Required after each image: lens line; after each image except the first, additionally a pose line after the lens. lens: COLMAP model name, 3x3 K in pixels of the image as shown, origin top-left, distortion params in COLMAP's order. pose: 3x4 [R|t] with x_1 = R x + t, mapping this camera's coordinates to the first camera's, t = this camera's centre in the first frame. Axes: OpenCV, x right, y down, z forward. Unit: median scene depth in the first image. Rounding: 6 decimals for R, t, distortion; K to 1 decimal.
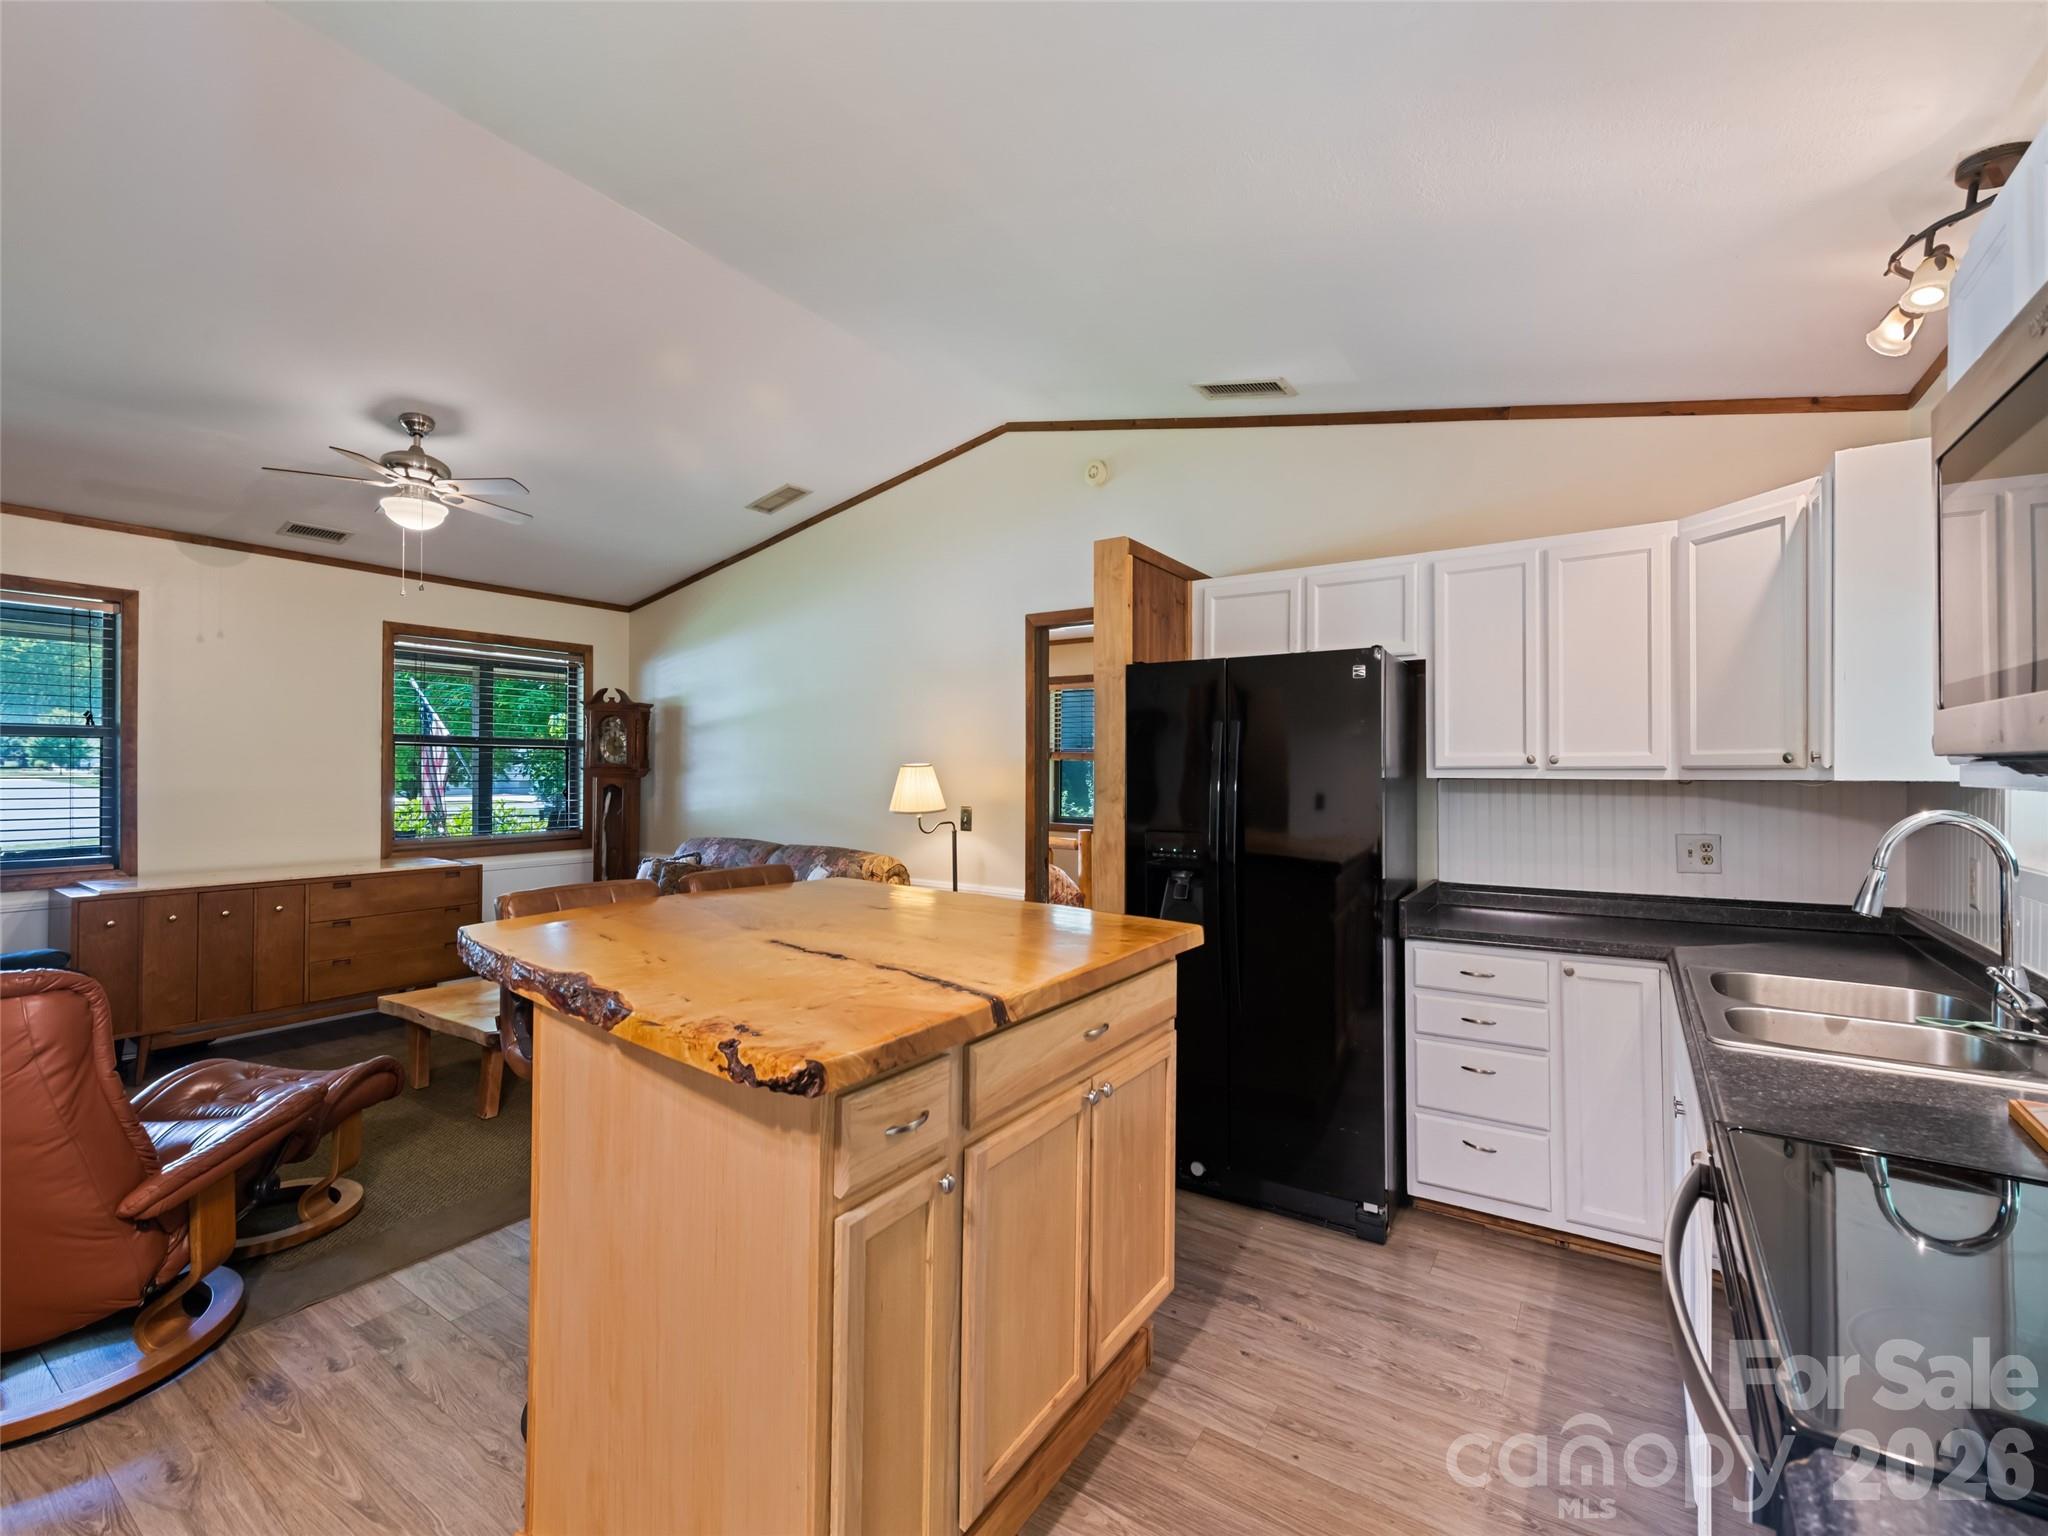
lens RADIAL K [[905.4, 0, 994.6], [0, 905.4, 761.0], [0, 0, 1]] dist [0.032781, -0.000243]
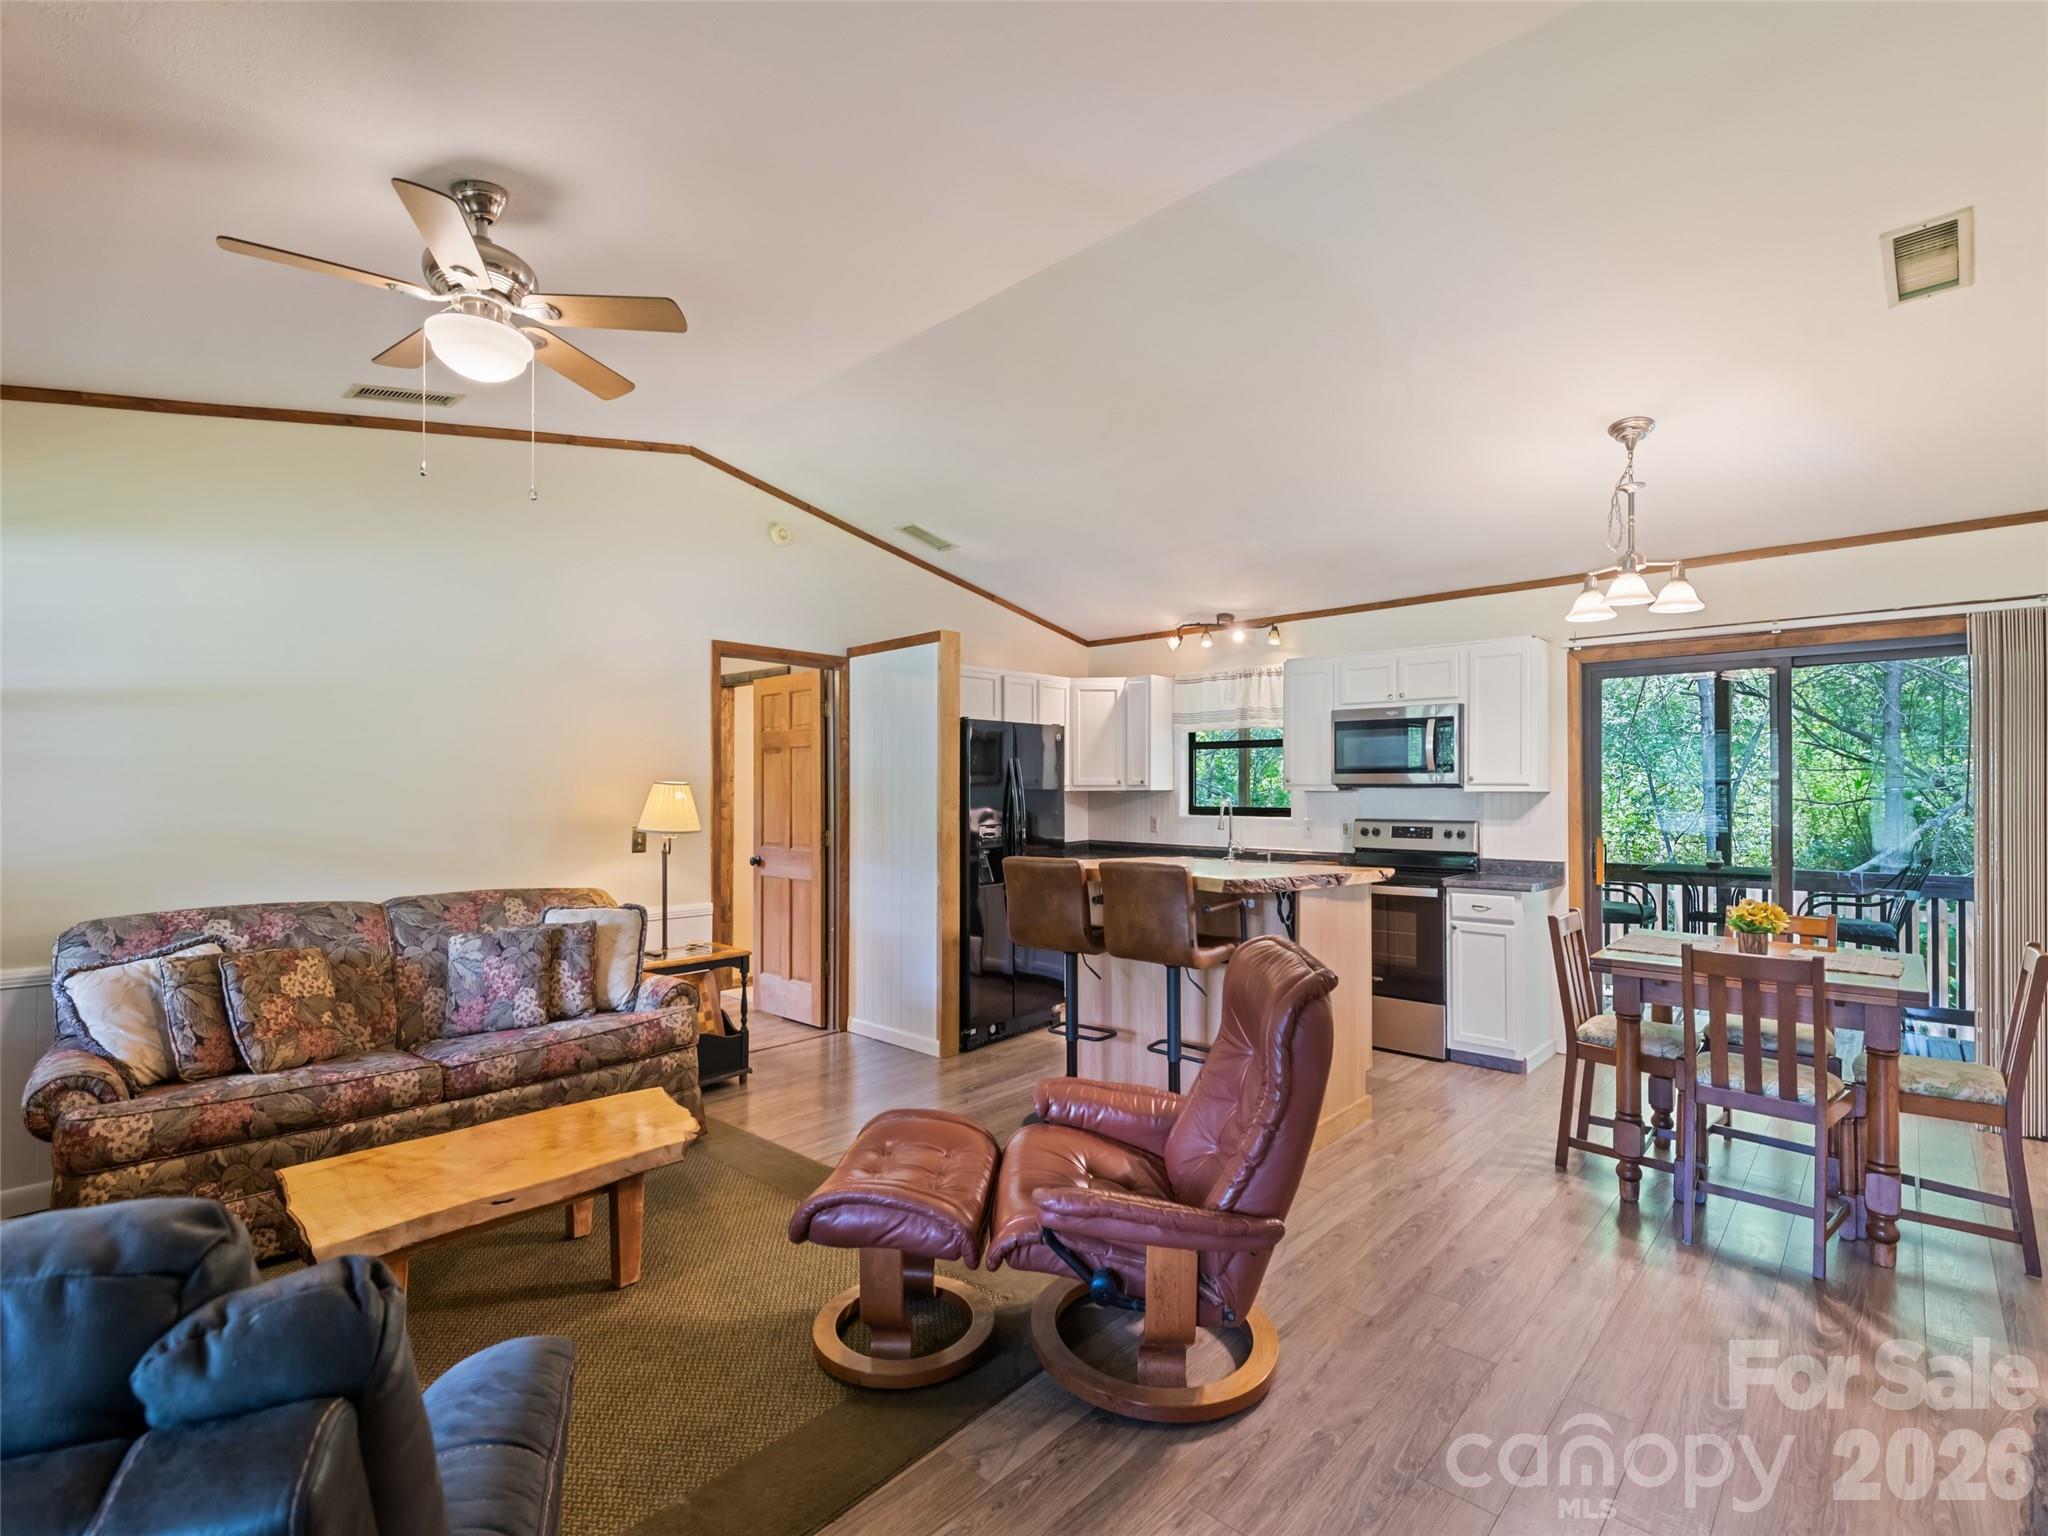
lens RADIAL K [[948.8, 0, 1005.8], [0, 948.8, 784.9], [0, 0, 1]] dist [0.013017, -0.000238]
pose [[0.146481, -0.000017, 0.989214, -0.862953], [-0.007258, 0.999973, 0.001092, 0.002700], [-0.989187, -0.007340, 0.146476, 0.430723]]
